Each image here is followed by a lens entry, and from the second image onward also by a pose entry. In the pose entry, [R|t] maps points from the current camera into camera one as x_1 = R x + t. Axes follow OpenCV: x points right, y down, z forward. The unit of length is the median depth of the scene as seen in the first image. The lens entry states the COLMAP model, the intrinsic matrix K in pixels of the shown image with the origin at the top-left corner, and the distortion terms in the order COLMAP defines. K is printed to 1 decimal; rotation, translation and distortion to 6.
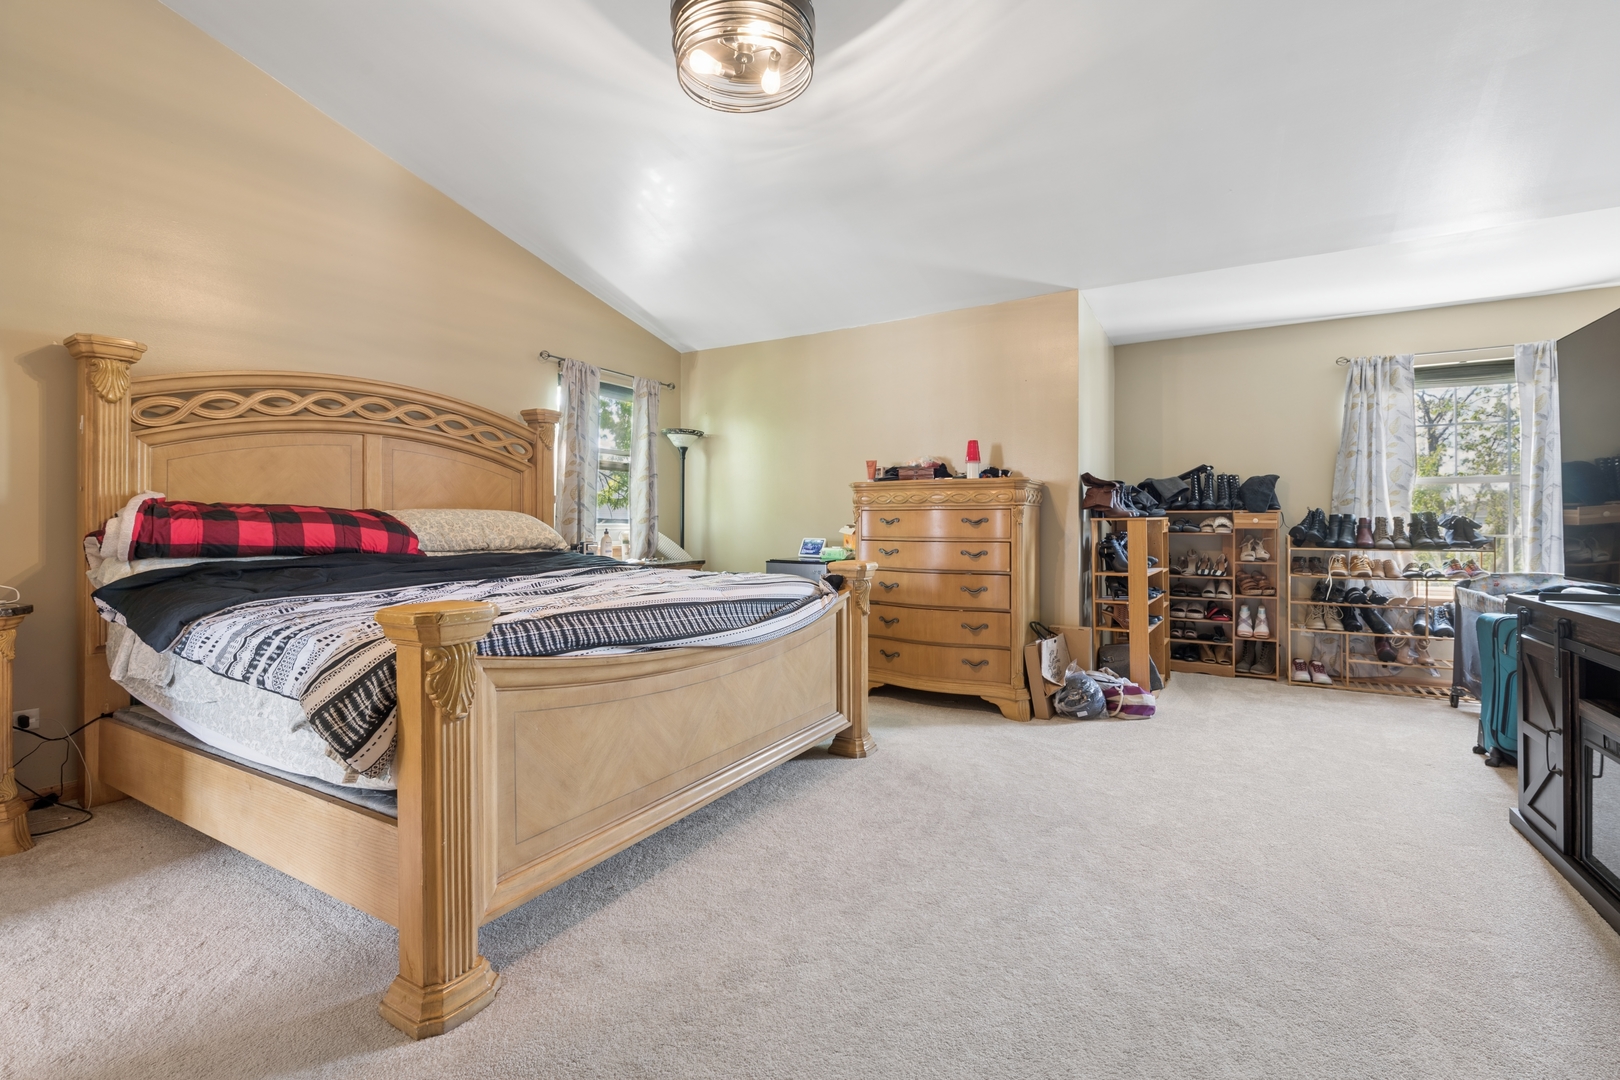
lens RADIAL K [[689.5, 0, 787.4], [0, 689.5, 519.7], [0, 0, 1]] dist [0.000722, -0.003078]
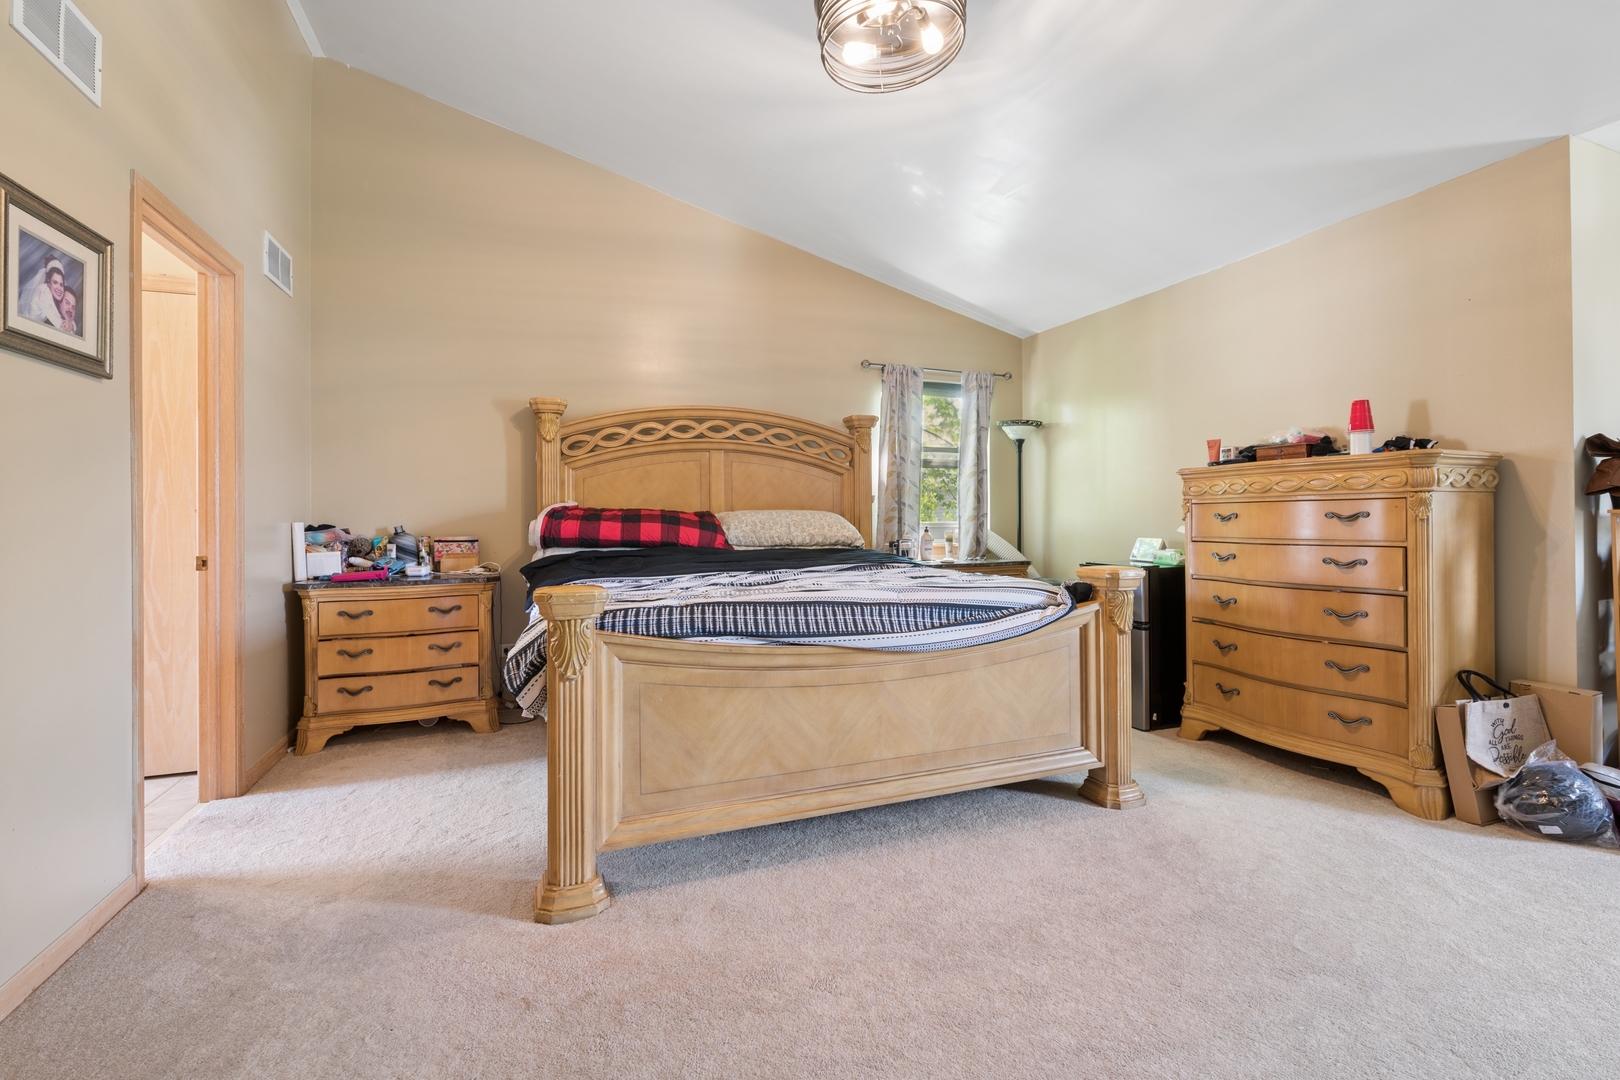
lens RADIAL K [[689.5, 0, 789.5], [0, 689.5, 517.7], [0, 0, 1]] dist [0.000722, -0.003078]
pose [[0.794731, -0.008070, -0.606909, 0.257459], [0.008439, 0.999962, -0.002246, 0.000414], [0.606904, -0.003337, 0.794768, 0.105429]]
